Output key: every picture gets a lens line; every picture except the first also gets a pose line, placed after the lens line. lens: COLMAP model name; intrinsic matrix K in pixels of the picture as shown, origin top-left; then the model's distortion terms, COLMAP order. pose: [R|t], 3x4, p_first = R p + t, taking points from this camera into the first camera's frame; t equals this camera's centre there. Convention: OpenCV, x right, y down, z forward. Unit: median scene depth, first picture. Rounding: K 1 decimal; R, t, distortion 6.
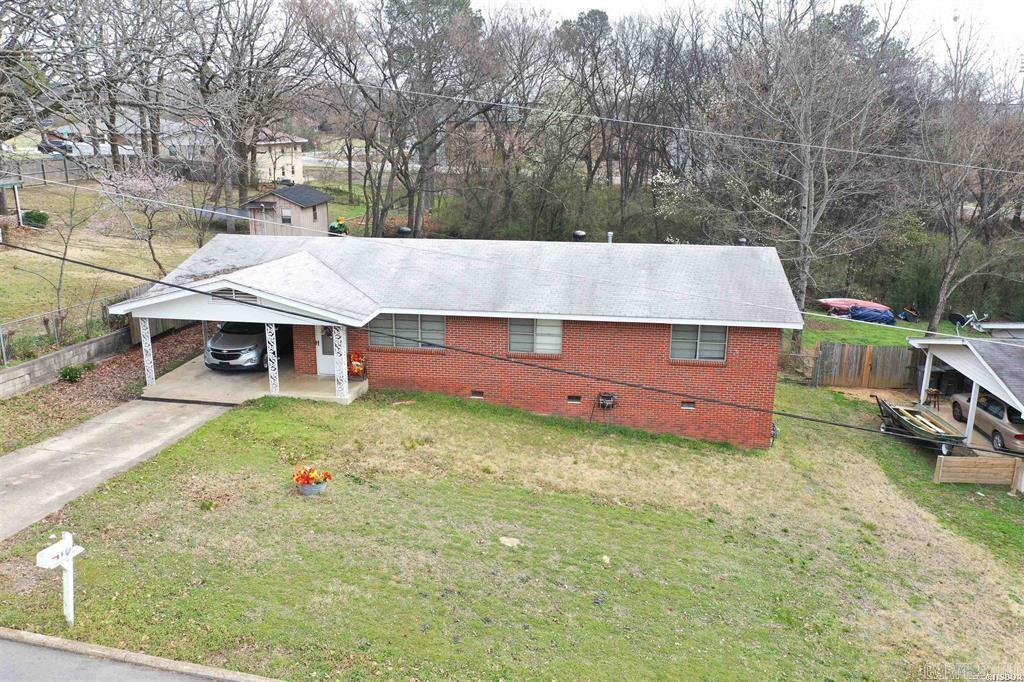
lens RADIAL K [[804.2, 0, 512.0], [0, 804.2, 341.0], [0, 0, 1]] dist [-0.005845, 0.000079]
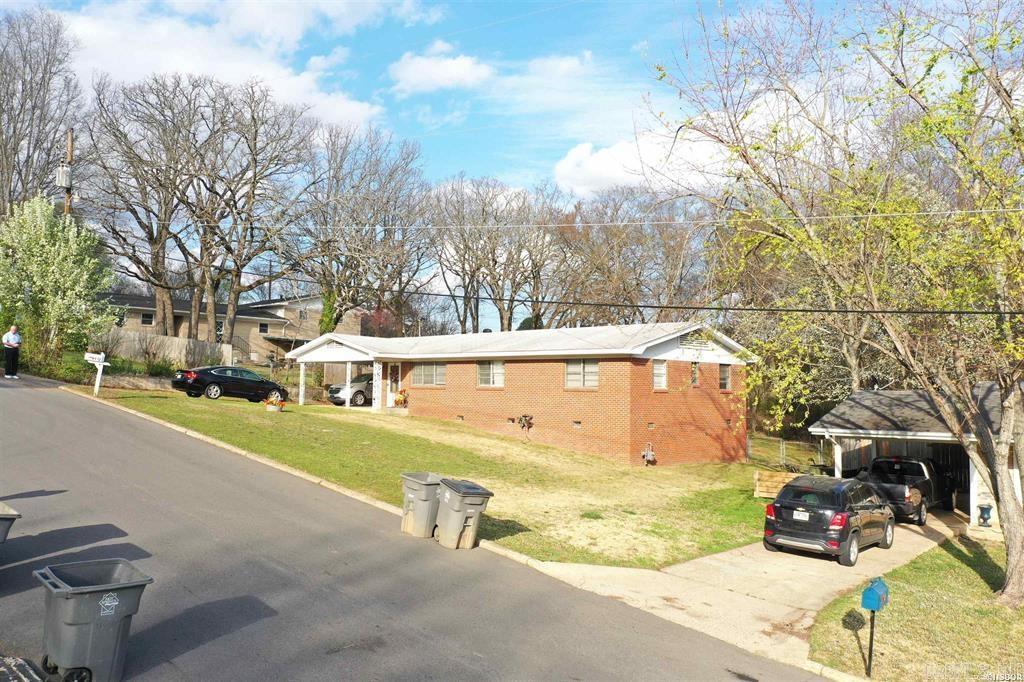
lens RADIAL K [[781.8, 0, 512.0], [0, 781.8, 341.0], [0, 0, 1]] dist [0.001879, -0.000857]
pose [[0.820032, -0.031021, -0.571477, 0.874187], [-0.157064, 0.947994, -0.276837, 0.323992], [0.550344, 0.316773, 0.772513, -0.049043]]
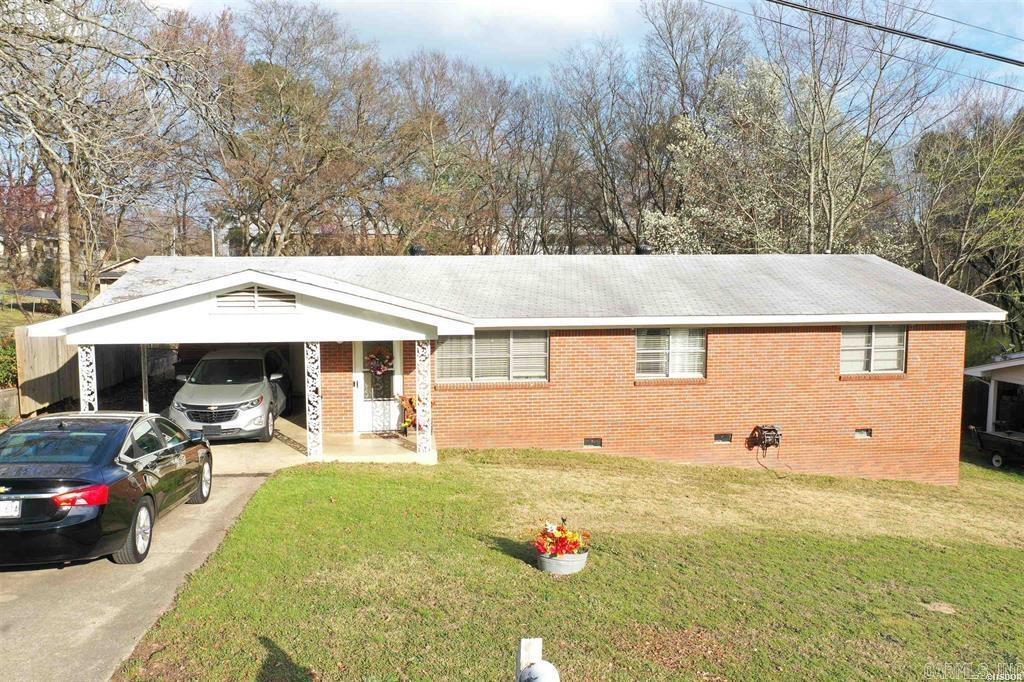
lens RADIAL K [[804.2, 0, 512.0], [0, 804.2, 341.0], [0, 0, 1]] dist [-0.005845, 0.000079]
pose [[0.961539, -0.035434, 0.272373, -0.324030], [0.081211, 0.983984, -0.158685, 0.090597], [-0.262388, 0.174701, 0.949016, 0.356540]]
